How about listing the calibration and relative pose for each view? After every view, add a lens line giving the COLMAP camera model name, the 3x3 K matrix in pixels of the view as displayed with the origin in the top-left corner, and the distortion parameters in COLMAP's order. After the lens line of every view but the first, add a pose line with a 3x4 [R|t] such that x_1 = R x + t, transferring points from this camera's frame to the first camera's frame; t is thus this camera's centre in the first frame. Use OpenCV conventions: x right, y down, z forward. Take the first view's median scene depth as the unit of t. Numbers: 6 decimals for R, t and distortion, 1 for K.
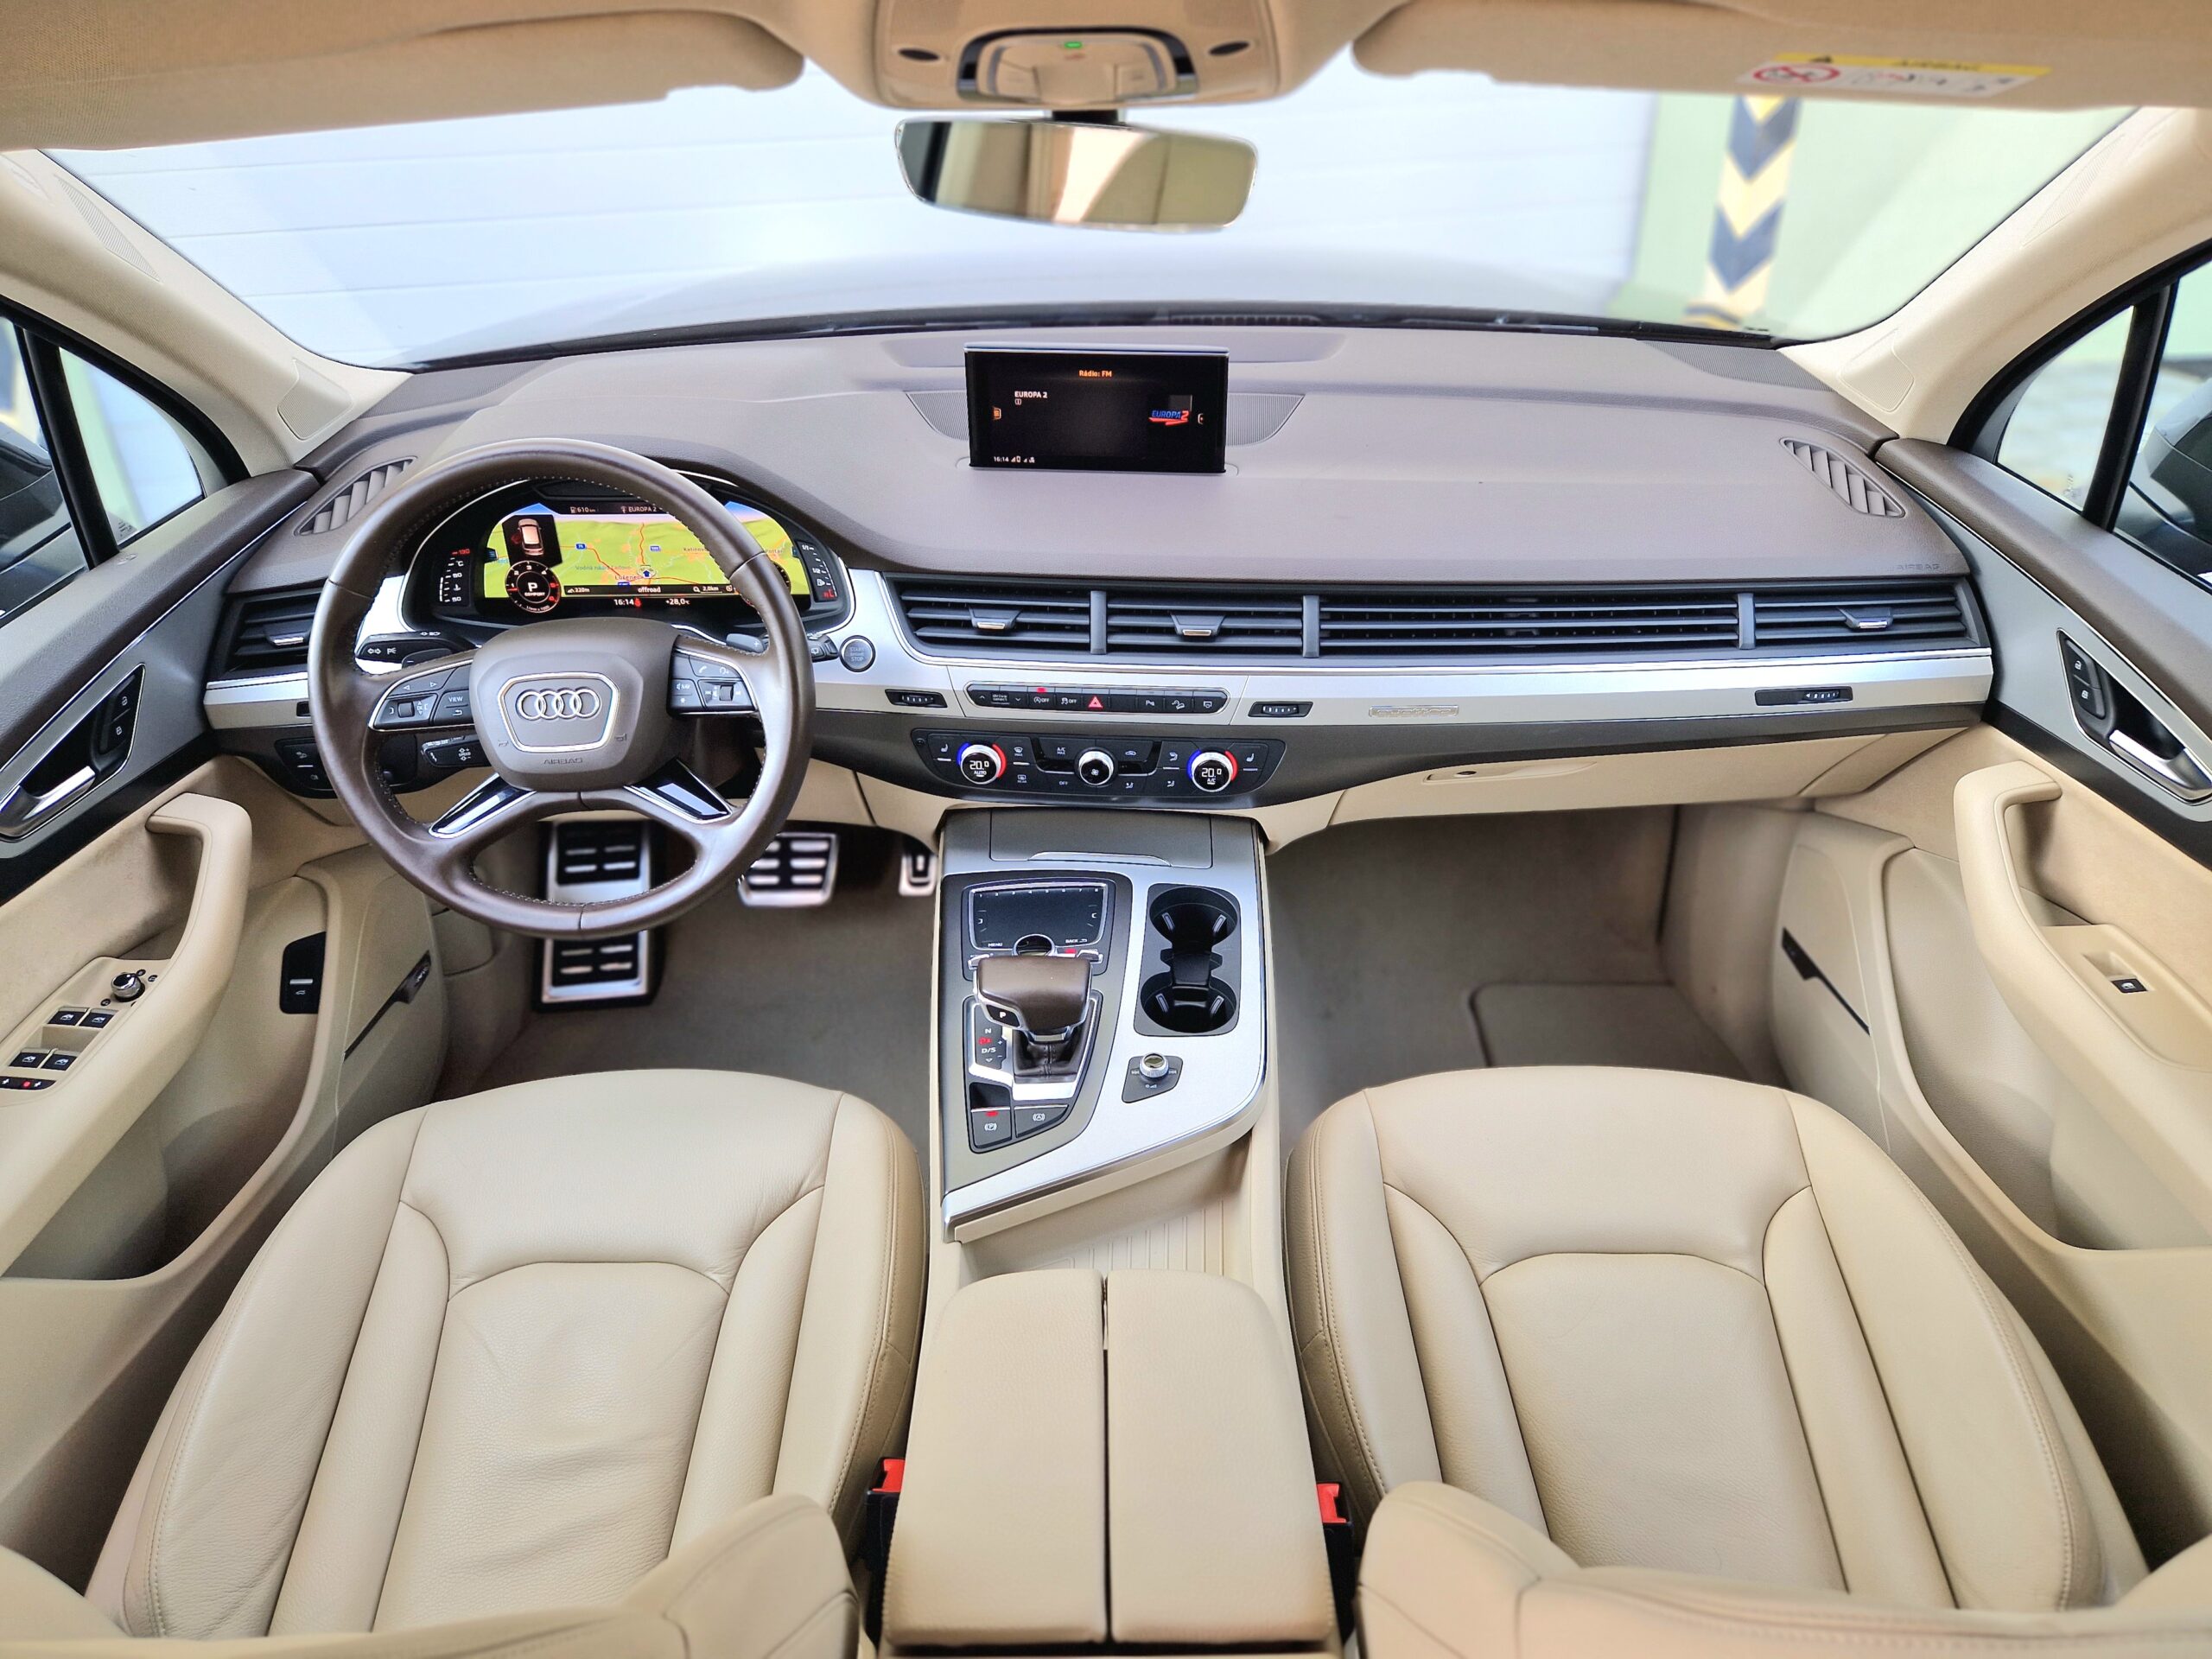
lens RADIAL K [[1513.6, 0, 1093.8], [0, 1513.6, 829.6], [0, 0, 1]] dist [0.085019, -0.070351]
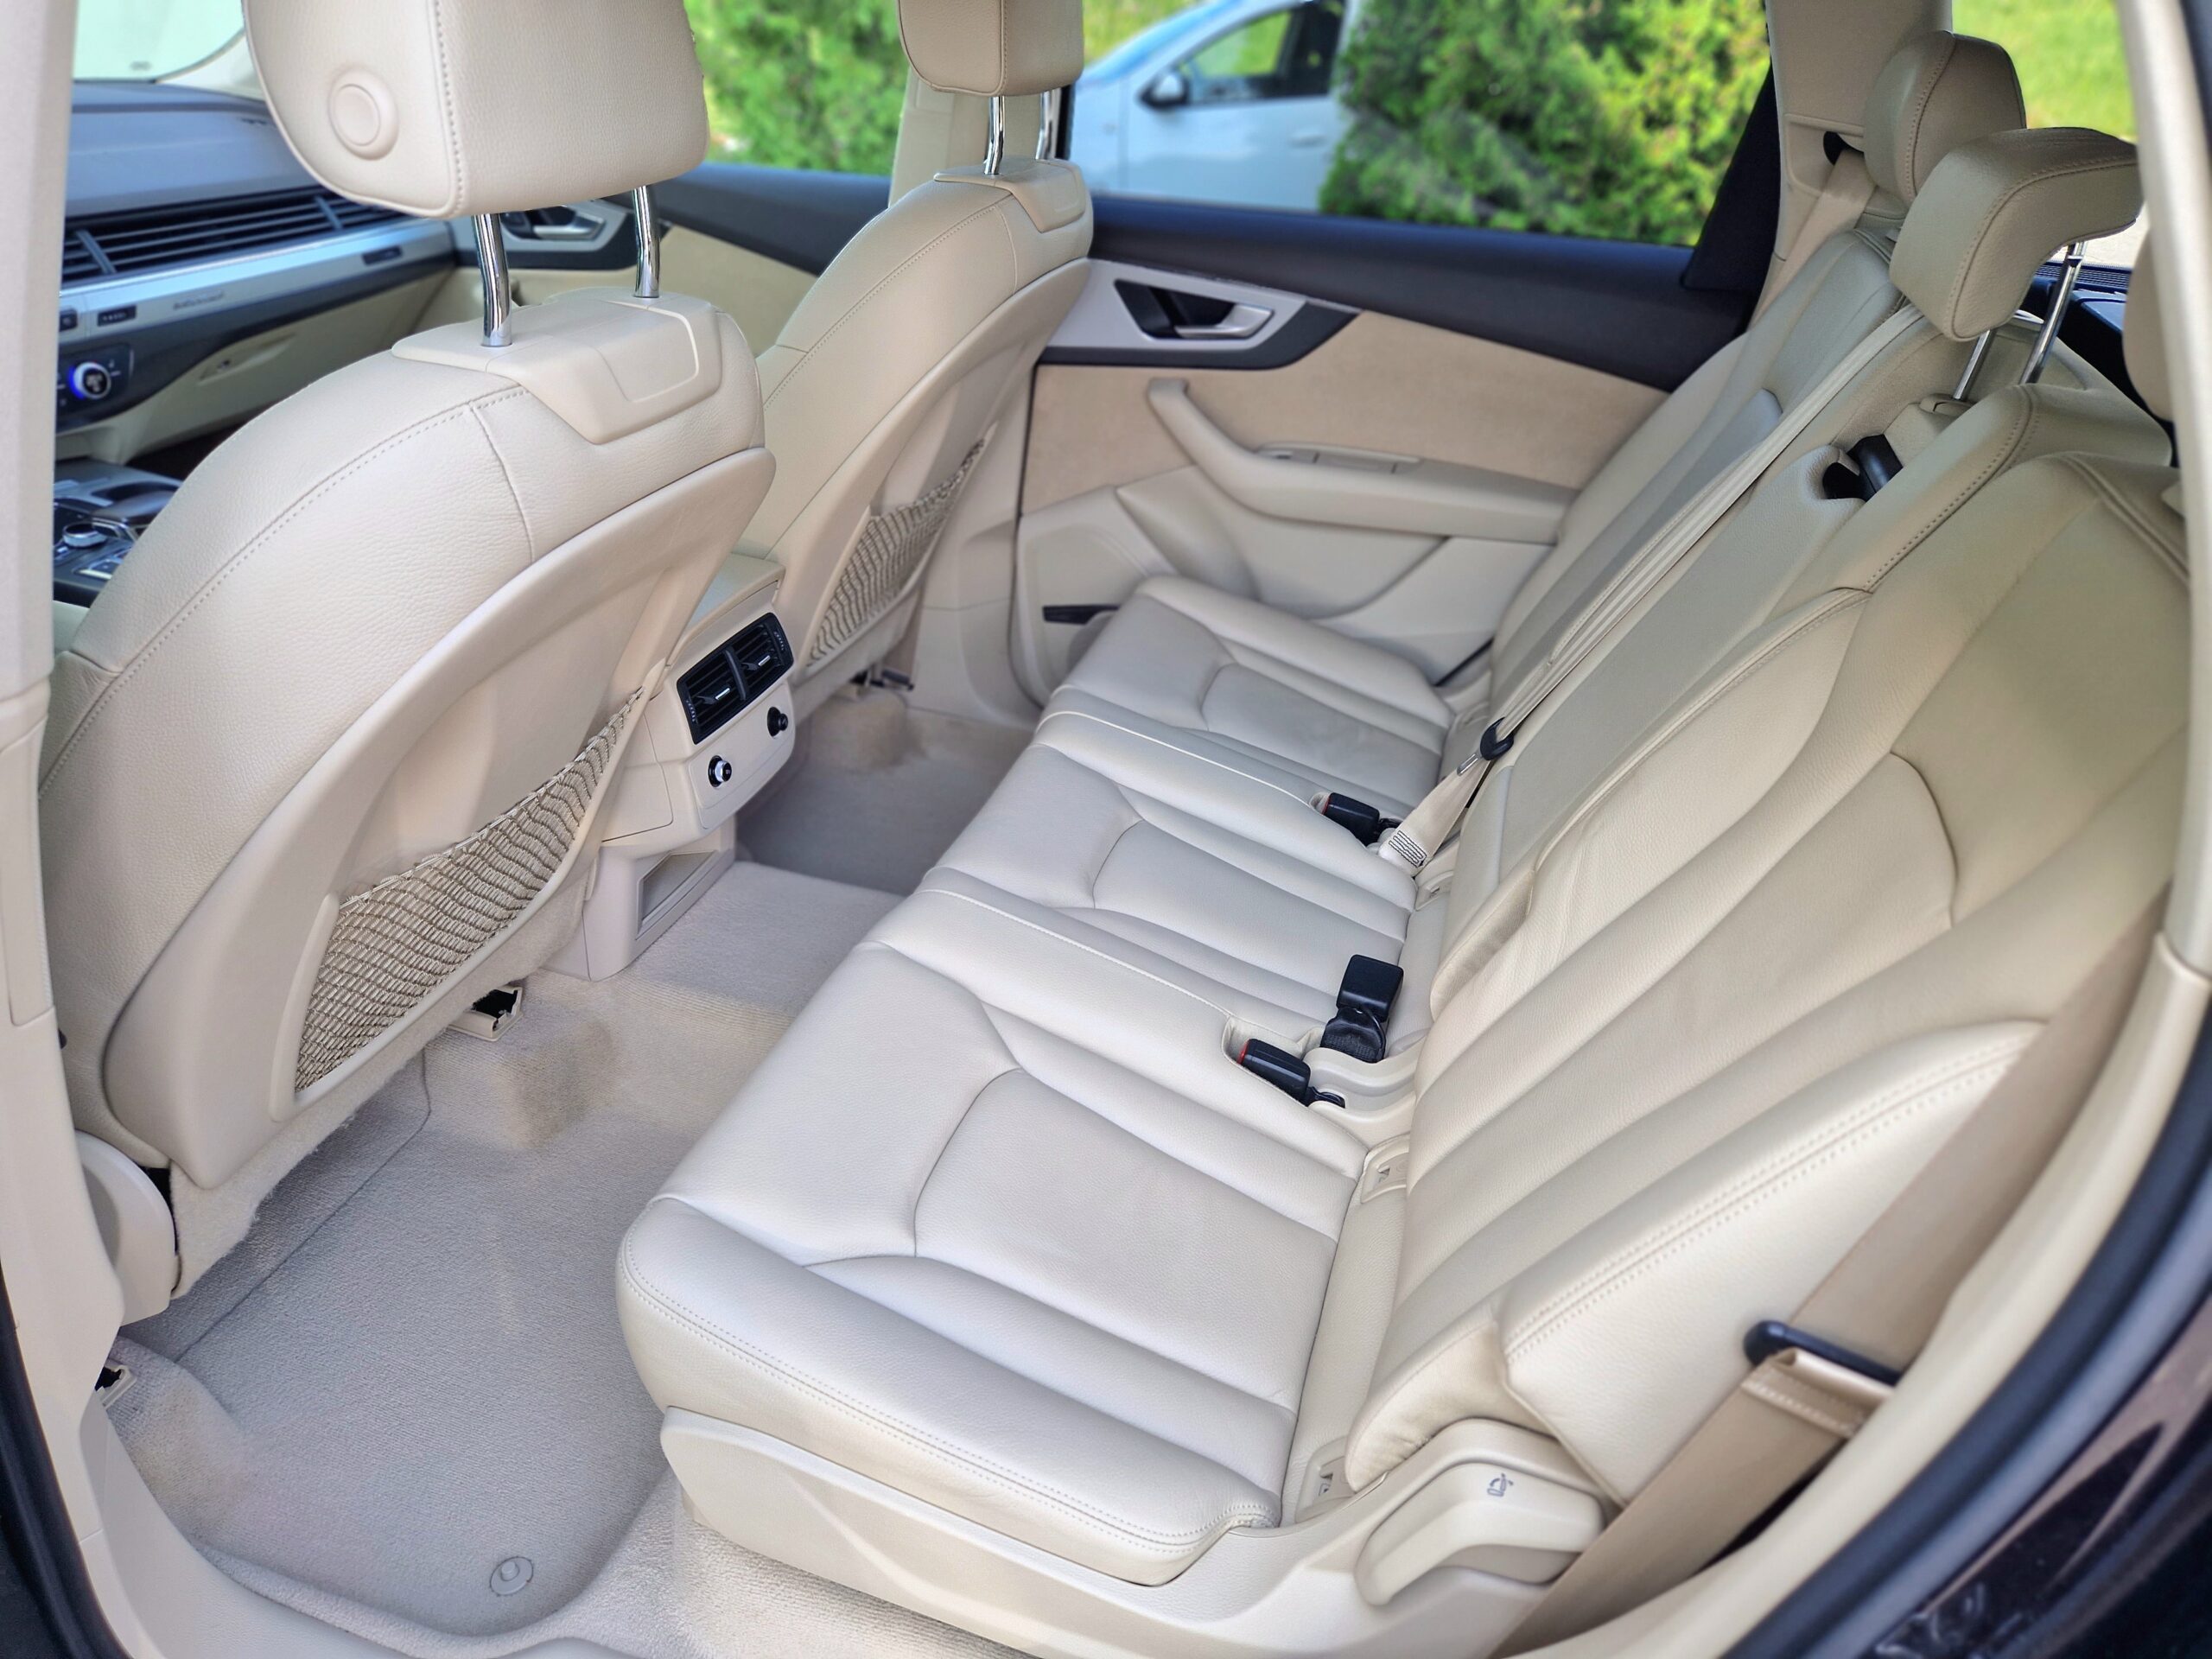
lens RADIAL K [[1513.6, 0, 1093.8], [0, 1513.6, 829.6], [0, 0, 1]] dist [0.085019, -0.070351]
pose [[0.297619, -0.452612, 0.840574, -0.929350], [0.466215, 0.837251, 0.285752, 0.294919], [-0.833106, 0.306844, 0.460196, -0.174286]]
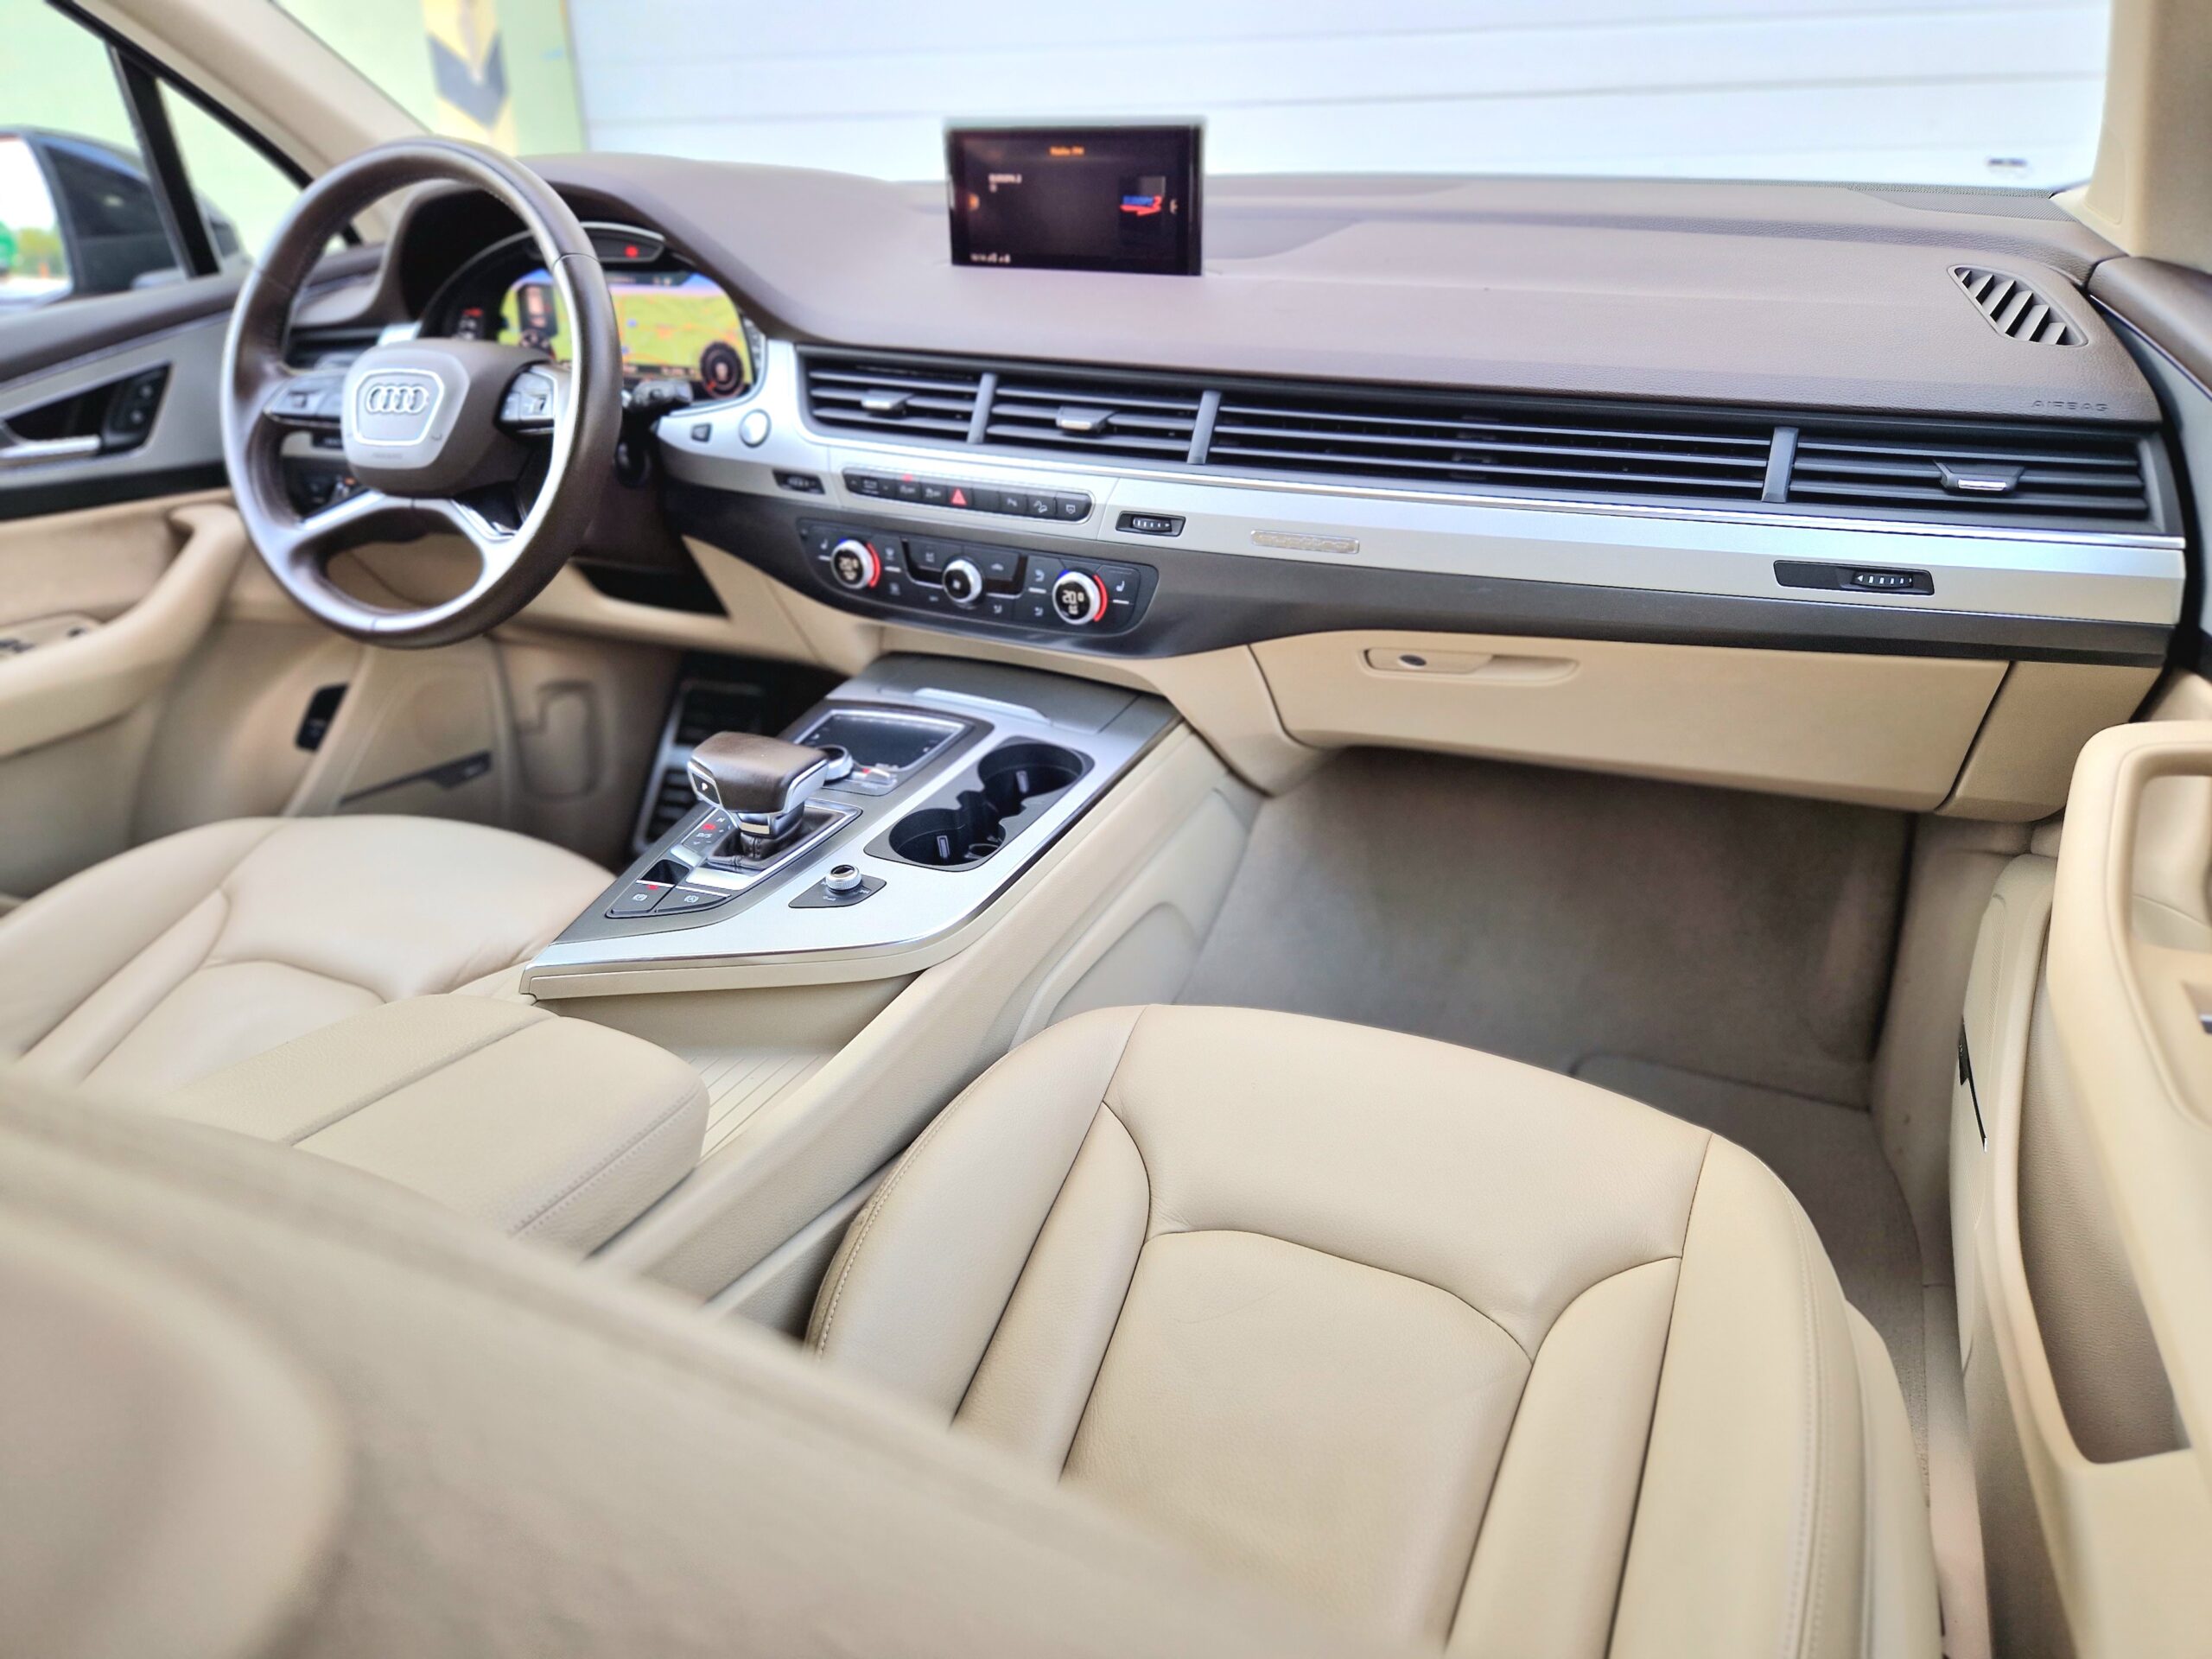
lens RADIAL K [[1513.6, 0, 1093.8], [0, 1513.6, 829.6], [0, 0, 1]] dist [0.085019, -0.070351]
pose [[0.908857, 0.172209, -0.379900, 0.427806], [-0.211216, 0.975397, -0.063155, 0.137727], [0.359677, 0.137640, 0.922869, 0.248642]]
